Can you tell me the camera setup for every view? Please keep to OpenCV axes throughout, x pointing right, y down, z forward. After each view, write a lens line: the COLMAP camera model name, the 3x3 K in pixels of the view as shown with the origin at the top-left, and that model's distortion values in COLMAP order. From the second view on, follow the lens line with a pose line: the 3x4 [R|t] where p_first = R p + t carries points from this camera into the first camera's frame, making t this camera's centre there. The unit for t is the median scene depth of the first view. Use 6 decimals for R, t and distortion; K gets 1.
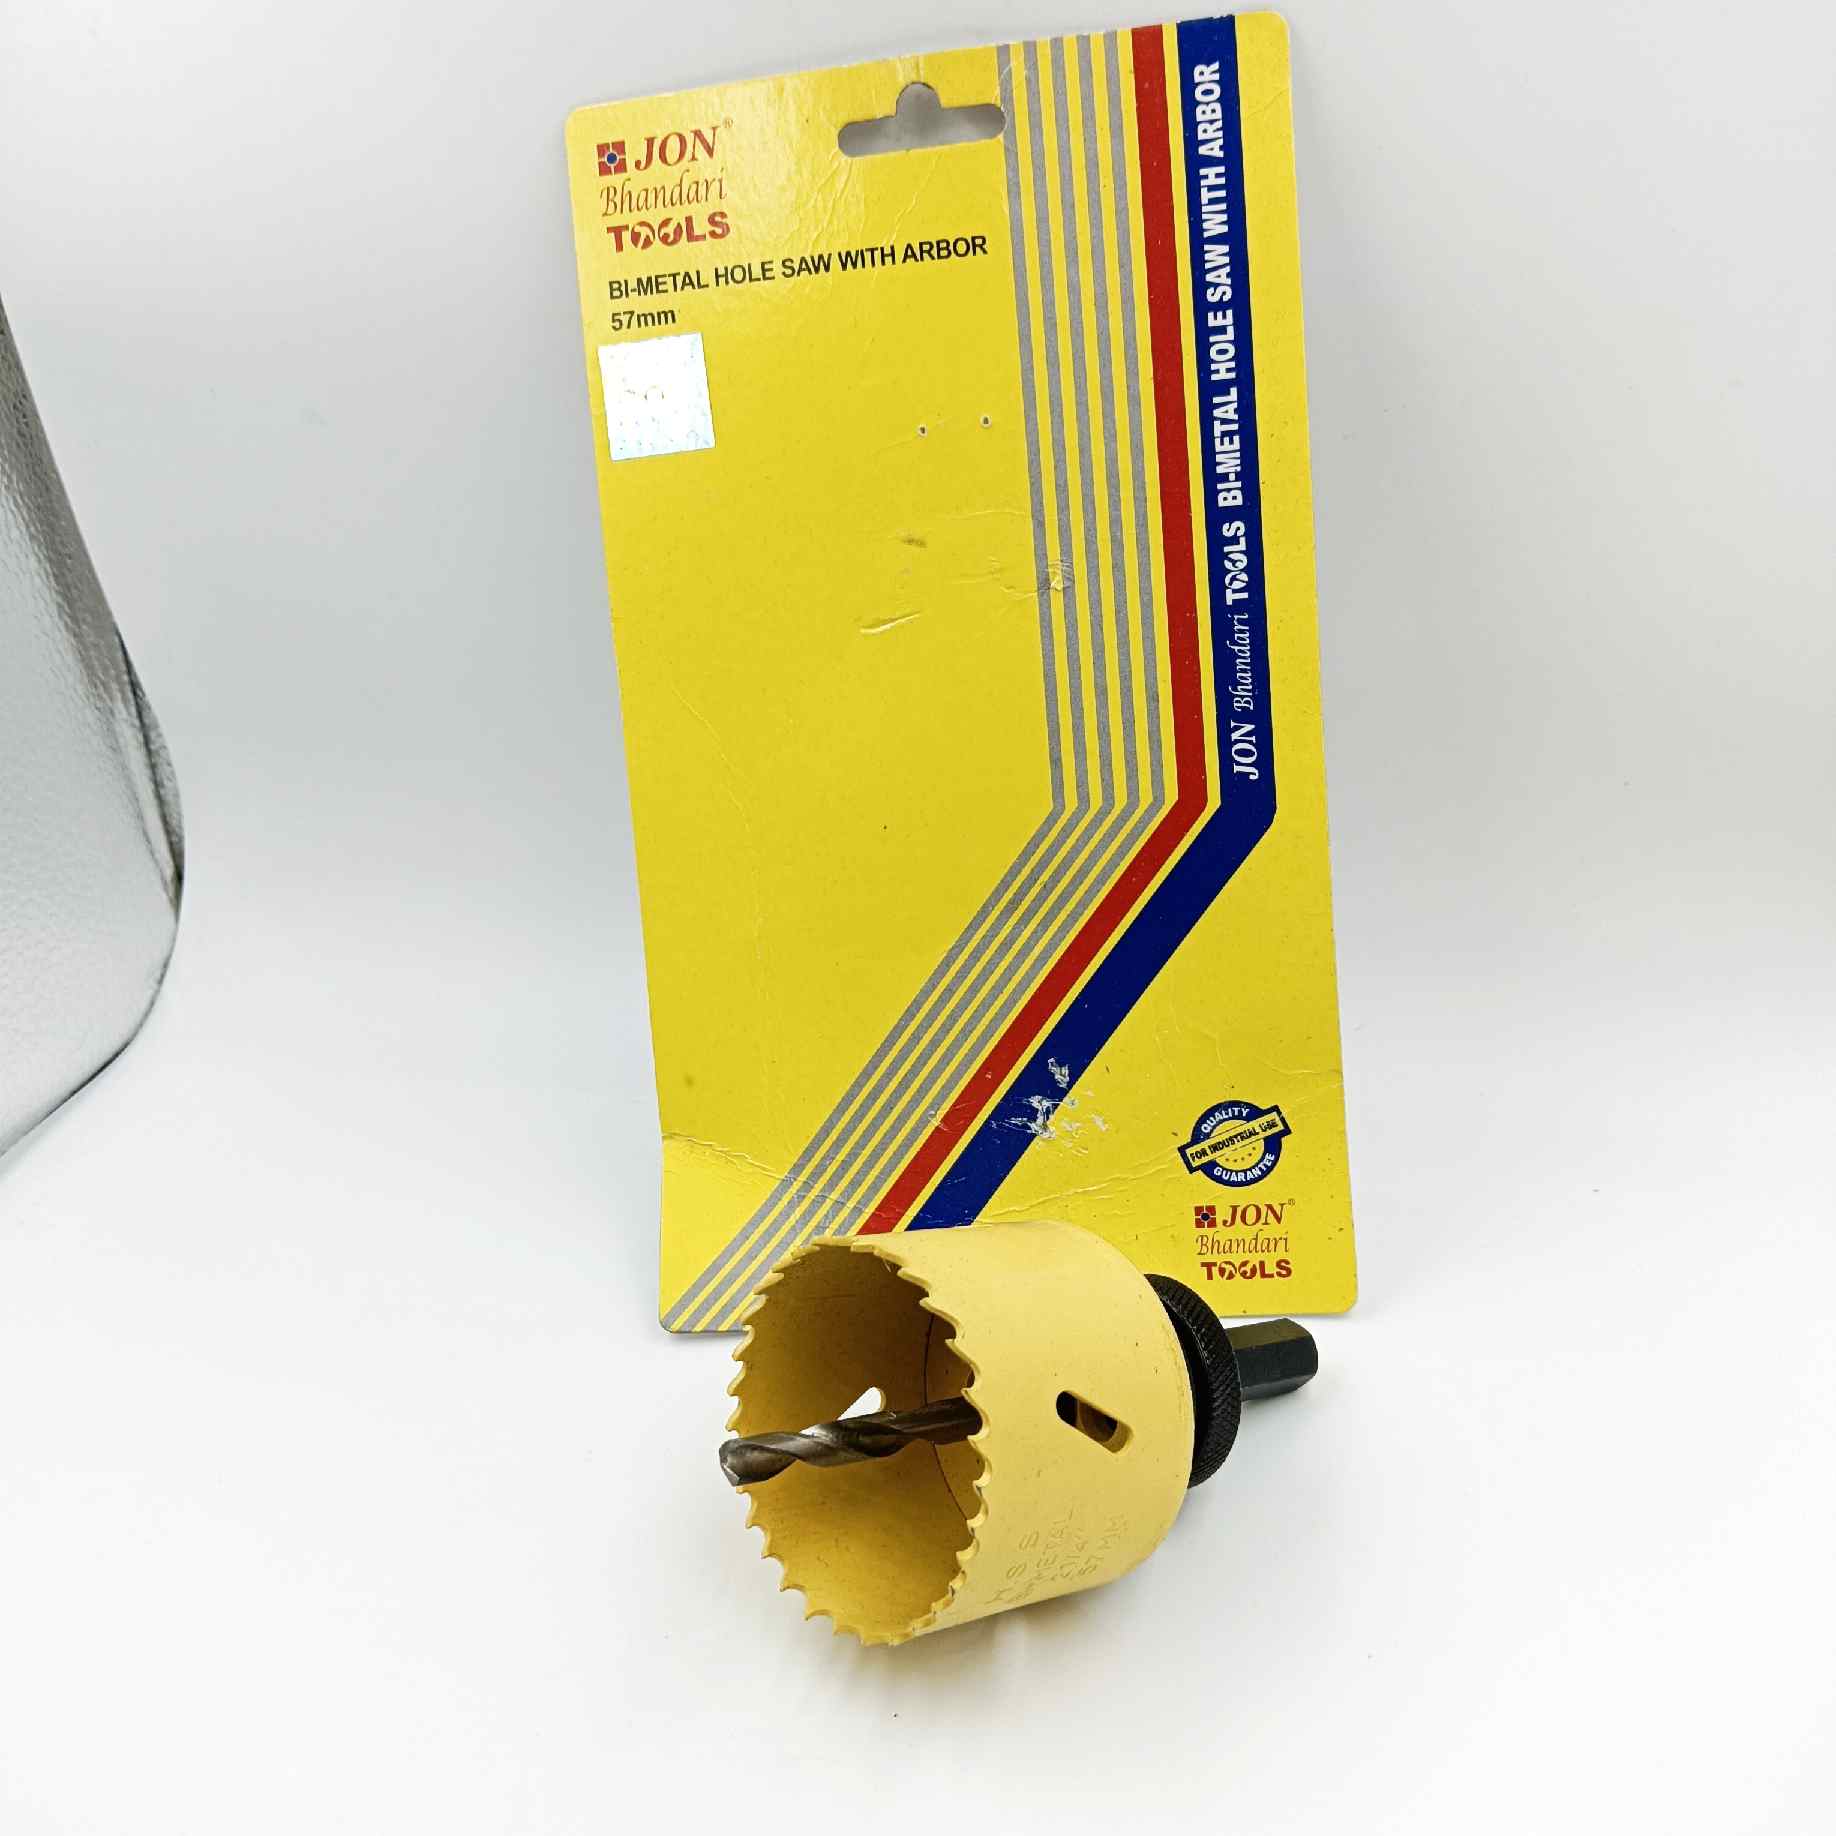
lens RADIAL K [[1488.0, 0, 918.0], [0, 1488.0, 918.0], [0, 0, 1]] dist [0.081659, -0.110832]
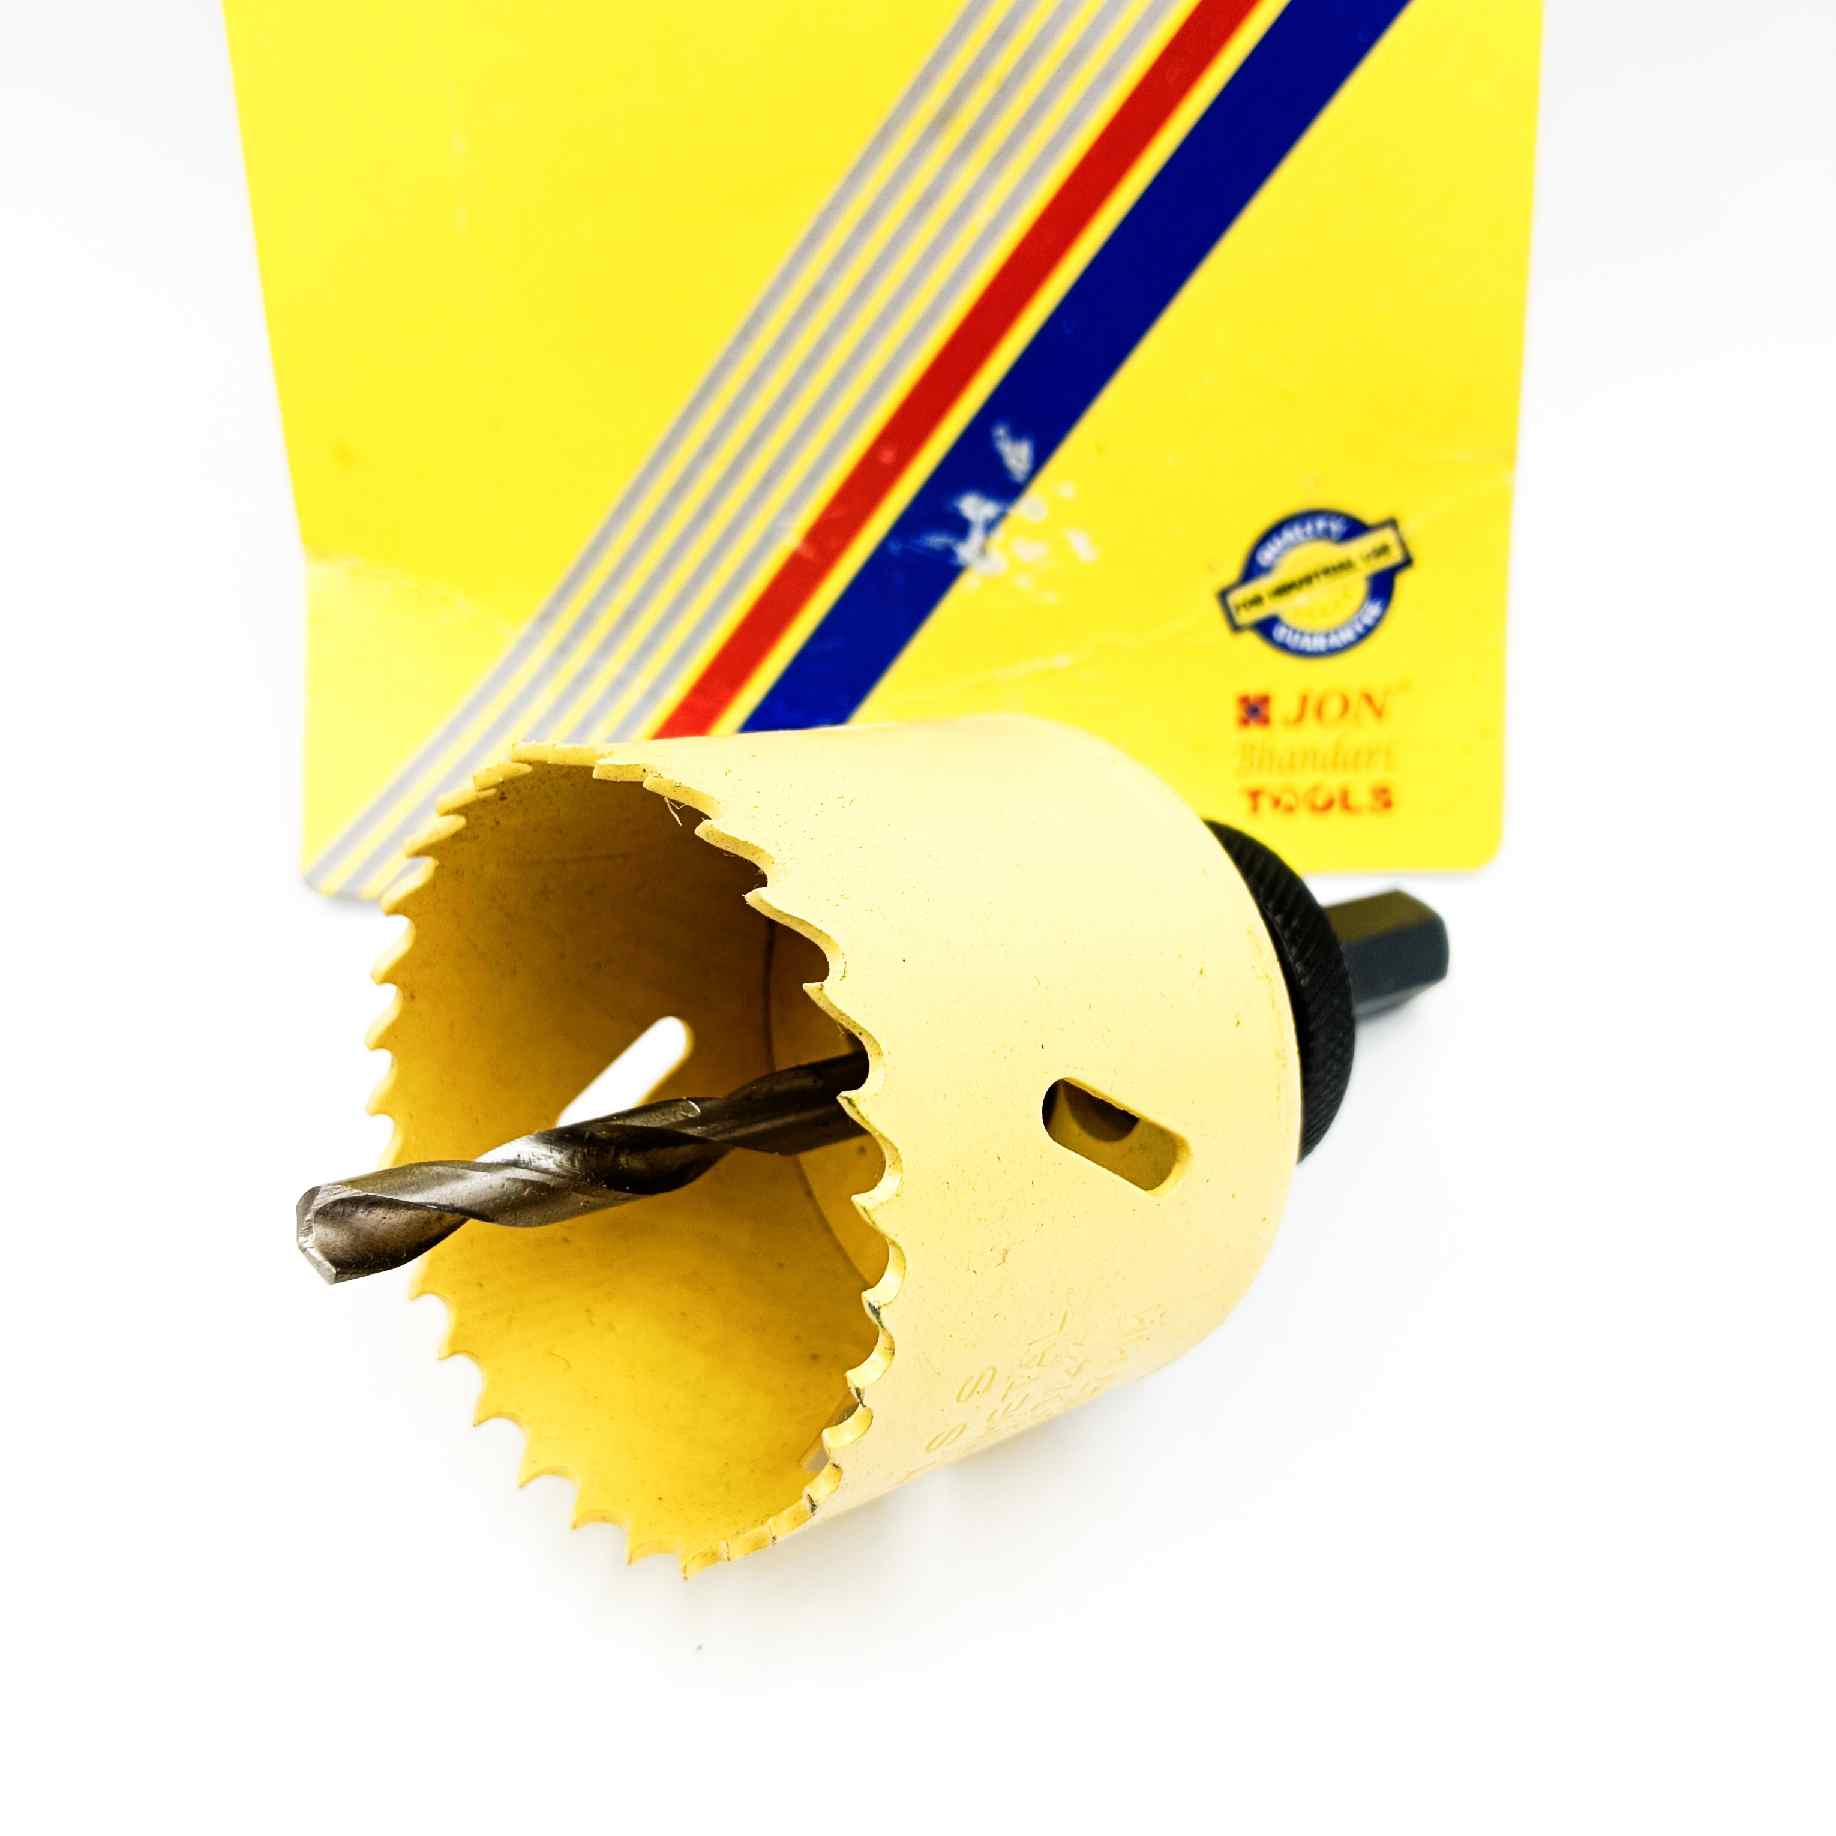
lens RADIAL K [[1951.3, 0, 921.8], [0, 1951.3, 969.1], [0, 0, 1]] dist [0.046388, -0.011732]
pose [[0.996970, 0.003721, 0.077693, 0.004921], [-0.028772, 0.945646, 0.323923, 0.053055], [-0.072264, -0.325177, 0.942888, 0.264467]]
